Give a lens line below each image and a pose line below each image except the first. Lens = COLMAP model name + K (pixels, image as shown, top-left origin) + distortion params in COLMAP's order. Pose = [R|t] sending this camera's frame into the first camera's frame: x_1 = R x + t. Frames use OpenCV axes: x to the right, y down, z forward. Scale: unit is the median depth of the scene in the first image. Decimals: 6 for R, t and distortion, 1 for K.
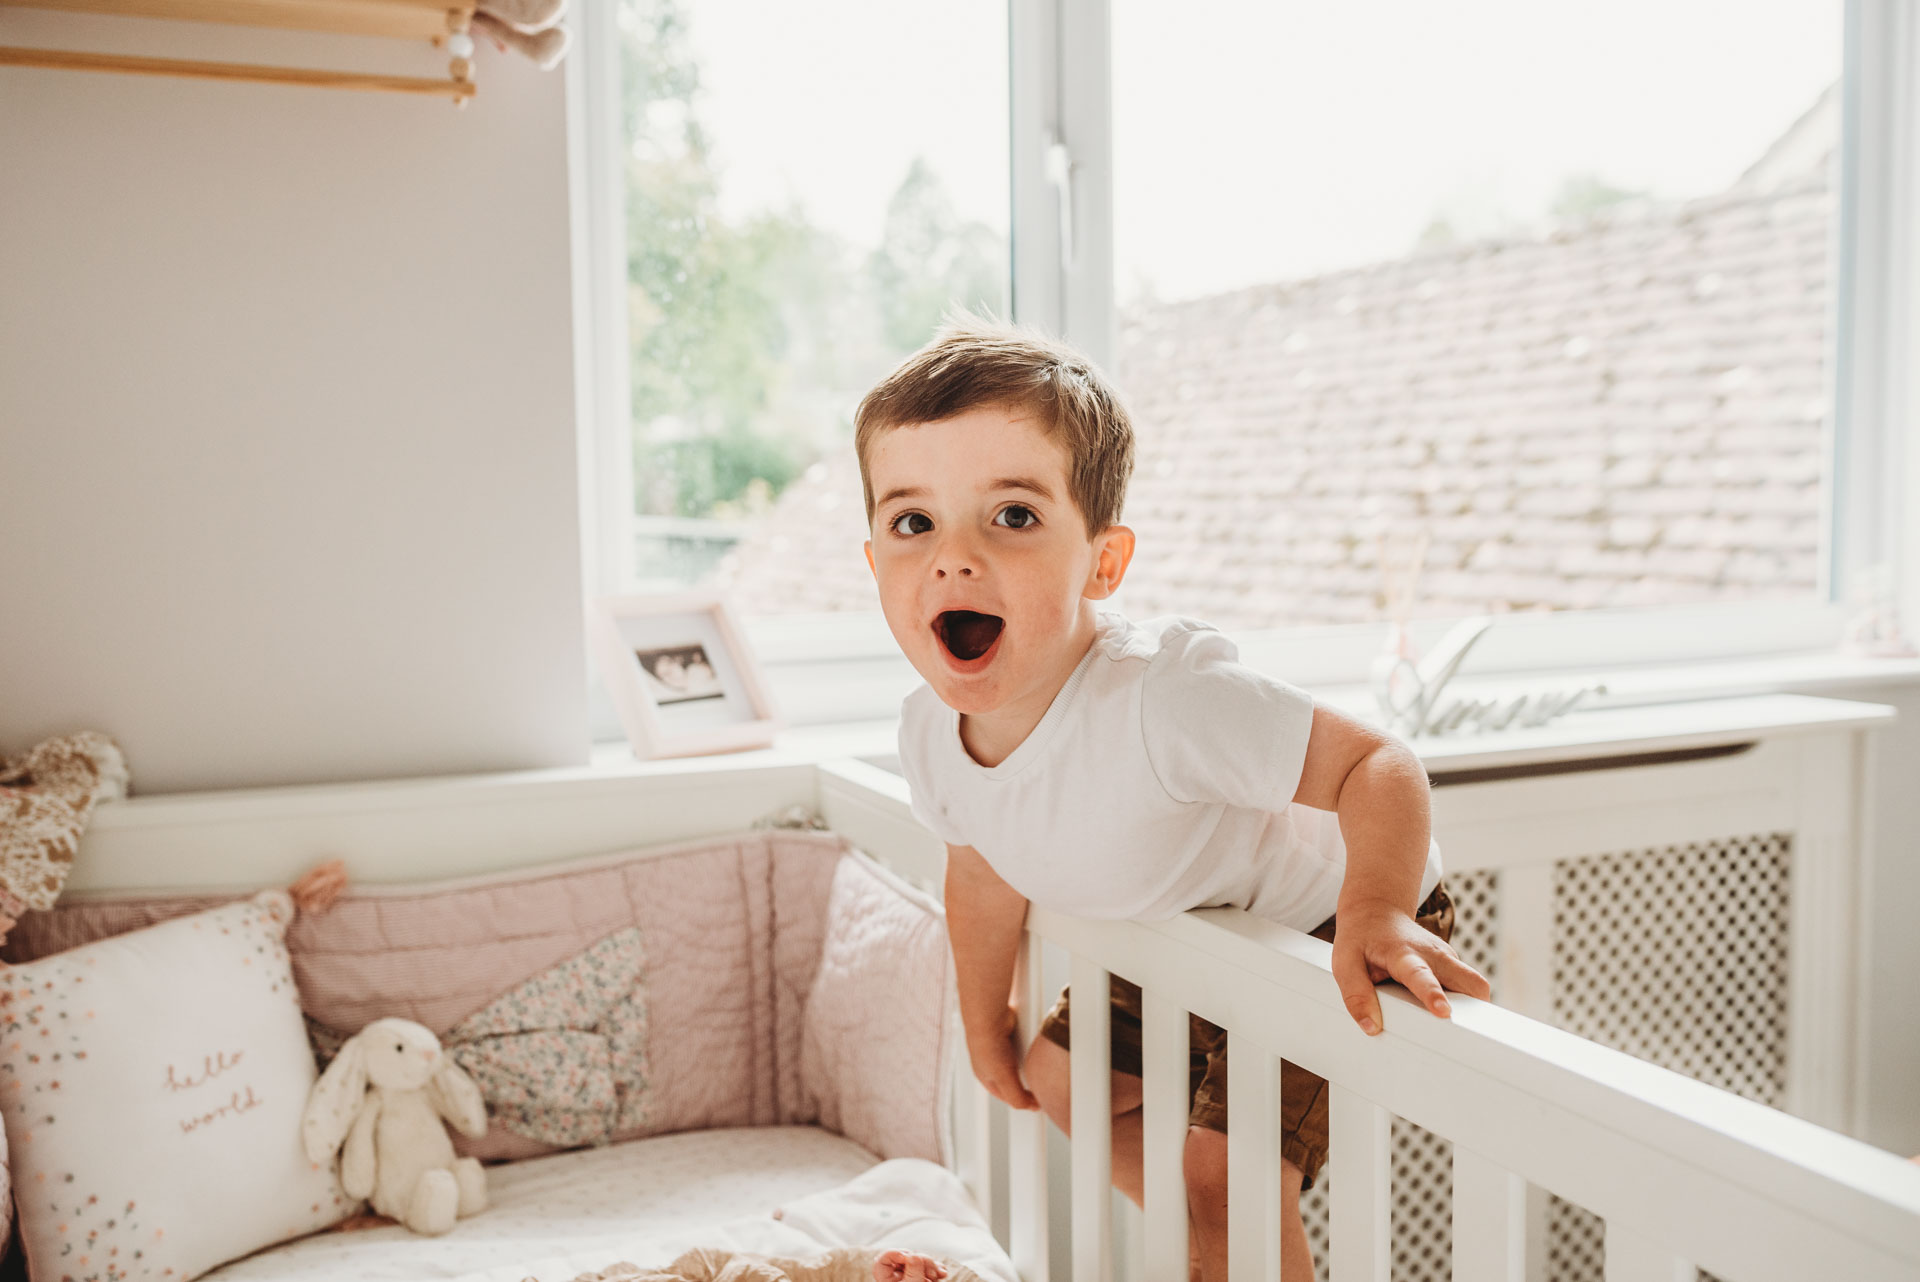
lens RADIAL K [[1882.9, 0, 967.6], [0, 1882.9, 639.0], [0, 0, 1]] dist [-0.032106, 0.000000]
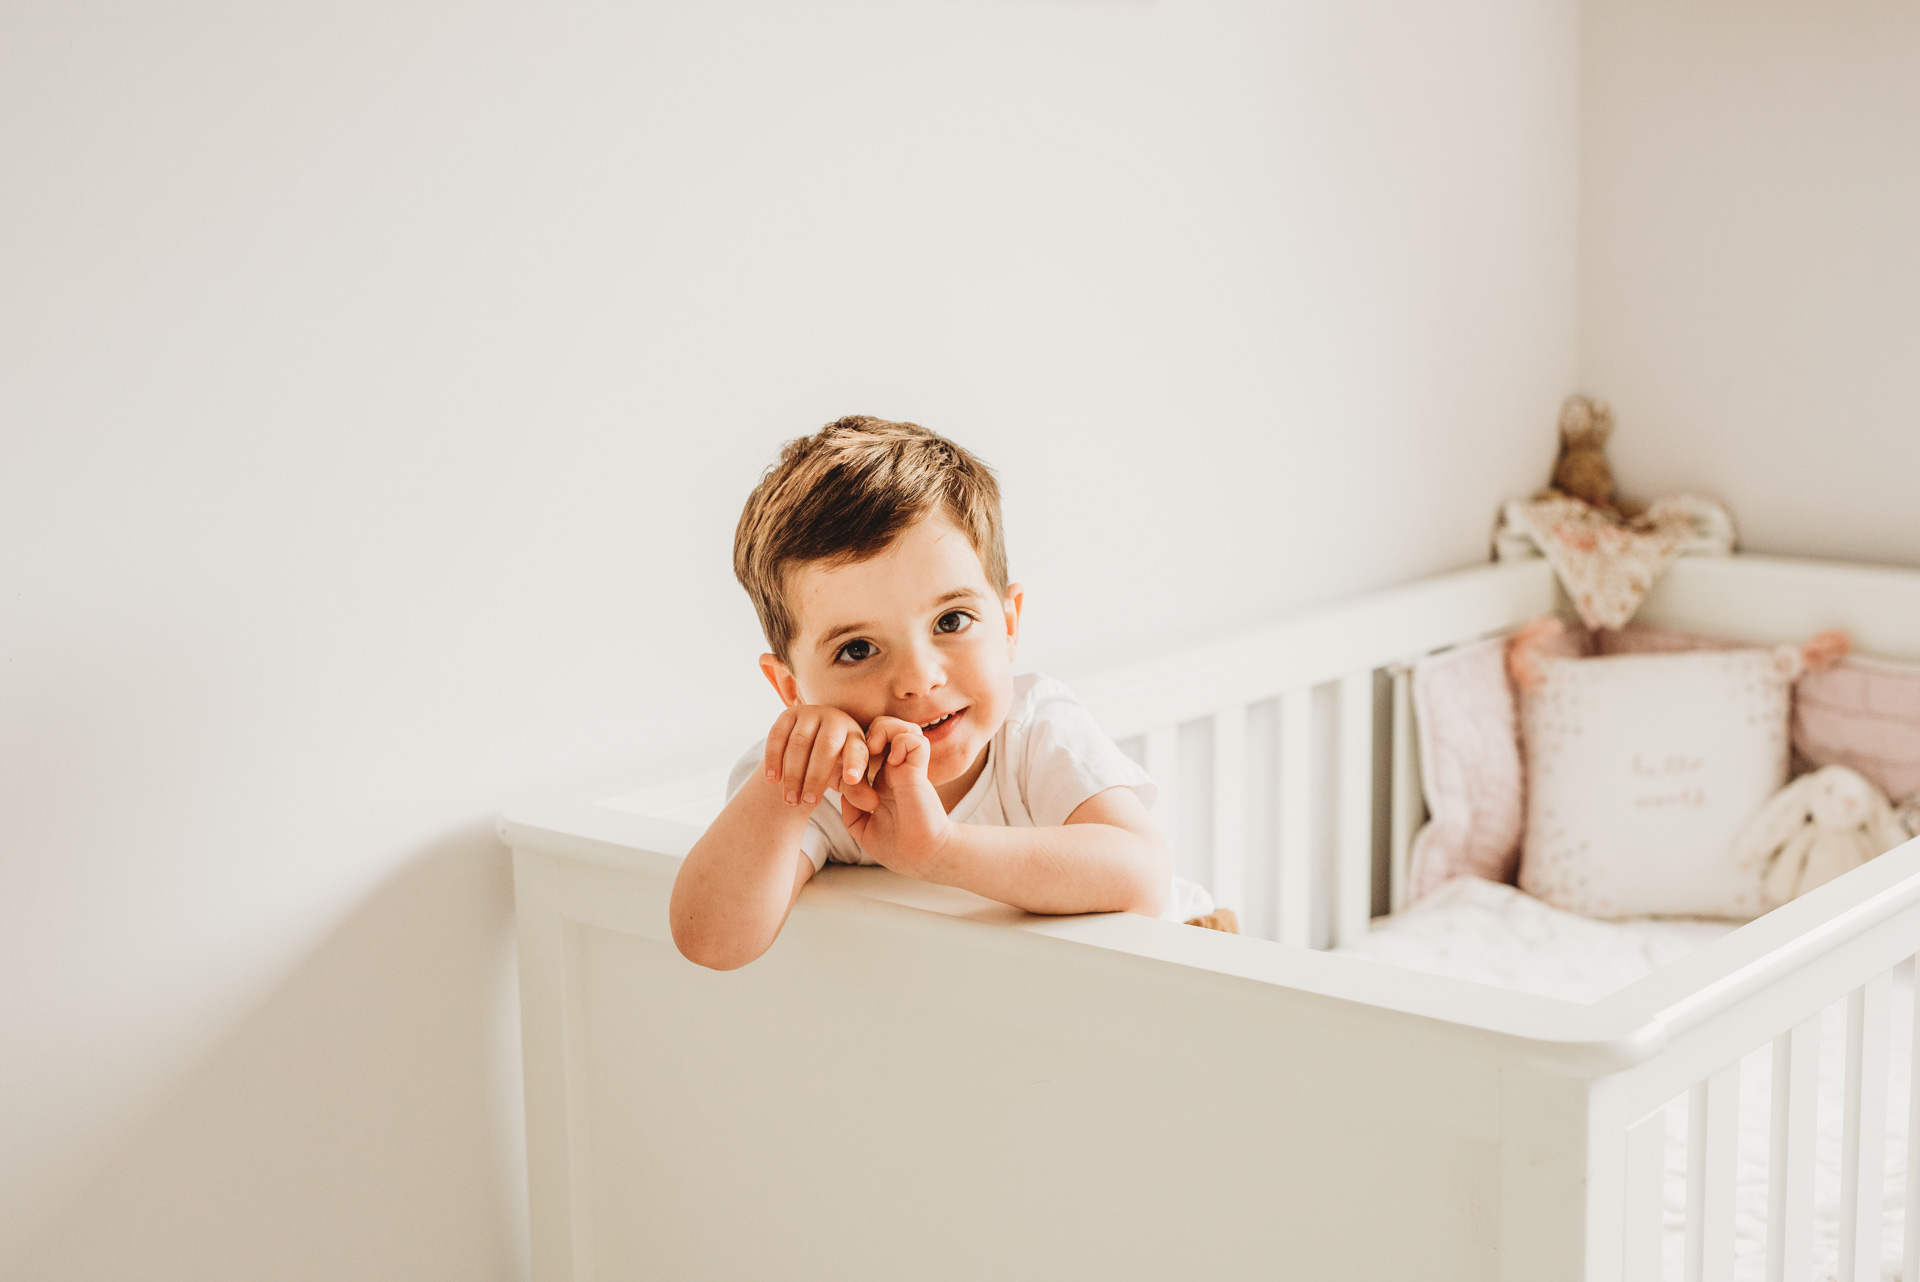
lens RADIAL K [[2755.9, 0, 953.2], [0, 2755.9, 645.2], [0, 0, 1]] dist [-0.016901, 0.000000]
pose [[0.462630, 0.167888, -0.870510, 0.809423], [-0.063122, 0.985651, 0.156549, -0.095592], [0.884301, -0.017476, 0.466589, -0.260903]]
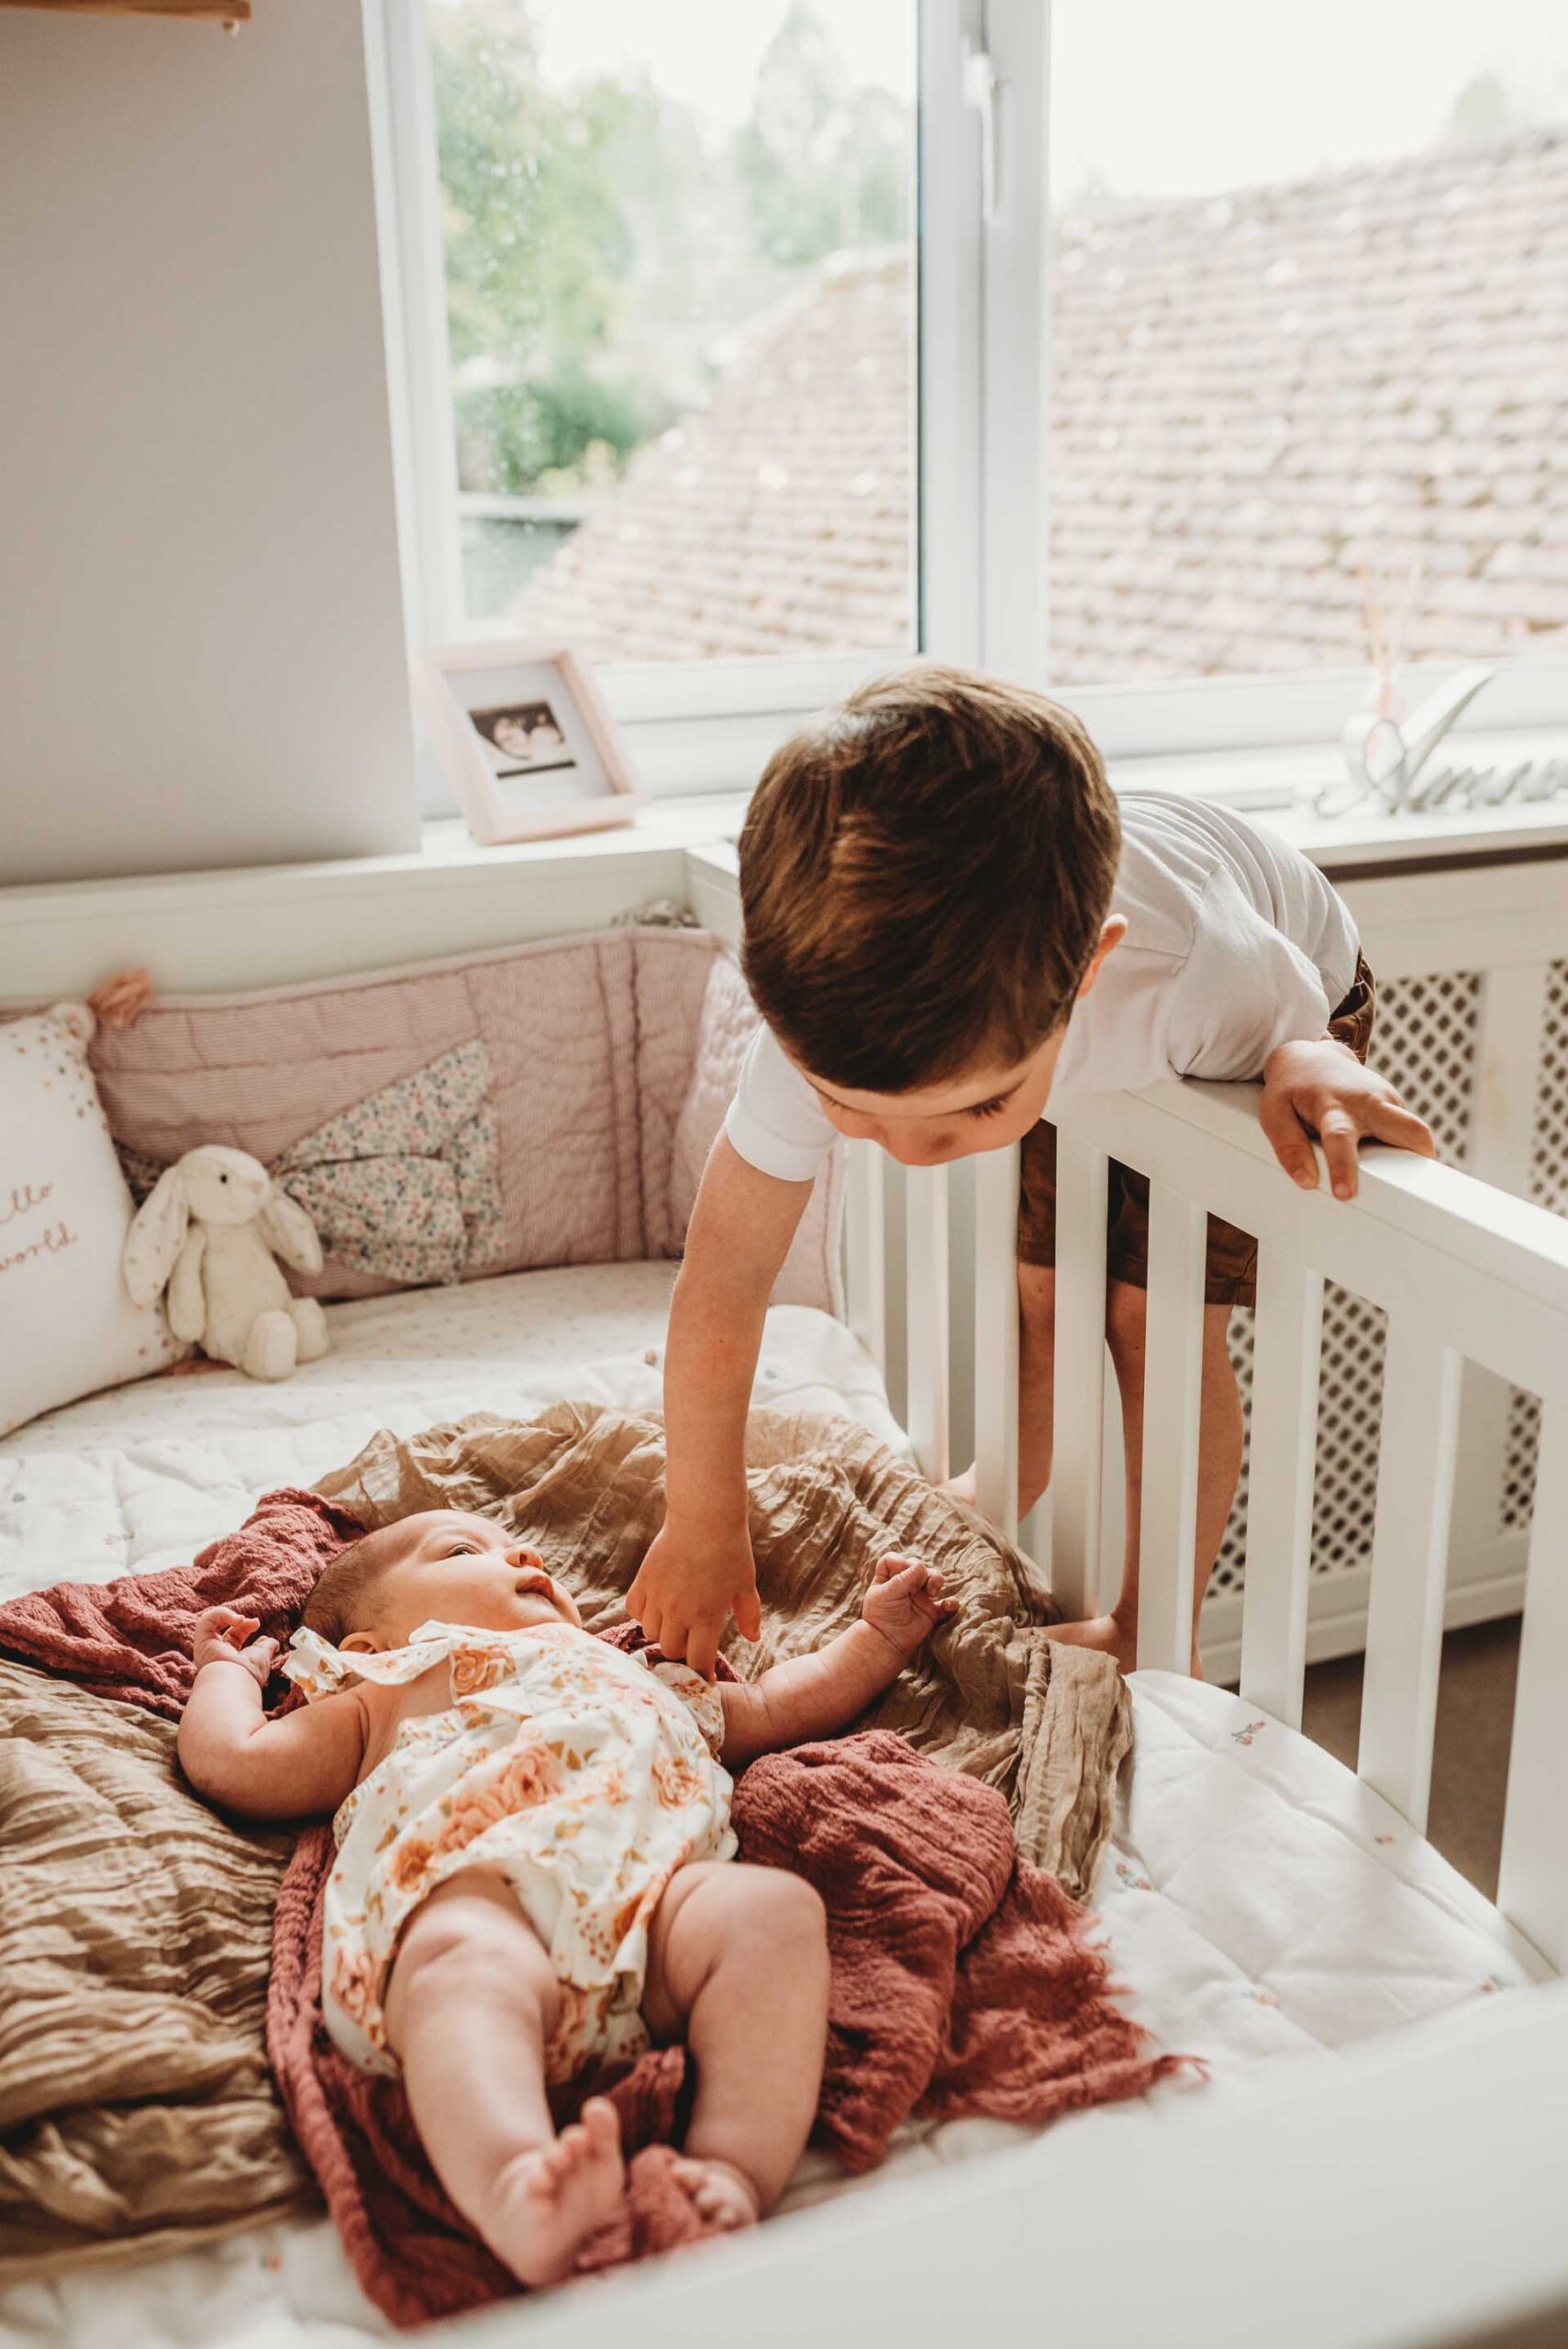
lens RADIAL K [[2303.5, 0, 805.4], [0, 2303.5, 1165.4], [0, 0, 1]] dist [-0.032106, 0.000000]
pose [[0.999733, 0.005132, -0.022517, -0.001184], [0.000073, 0.974284, 0.225325, -0.029941], [0.023095, -0.225267, 0.974023, -0.051223]]
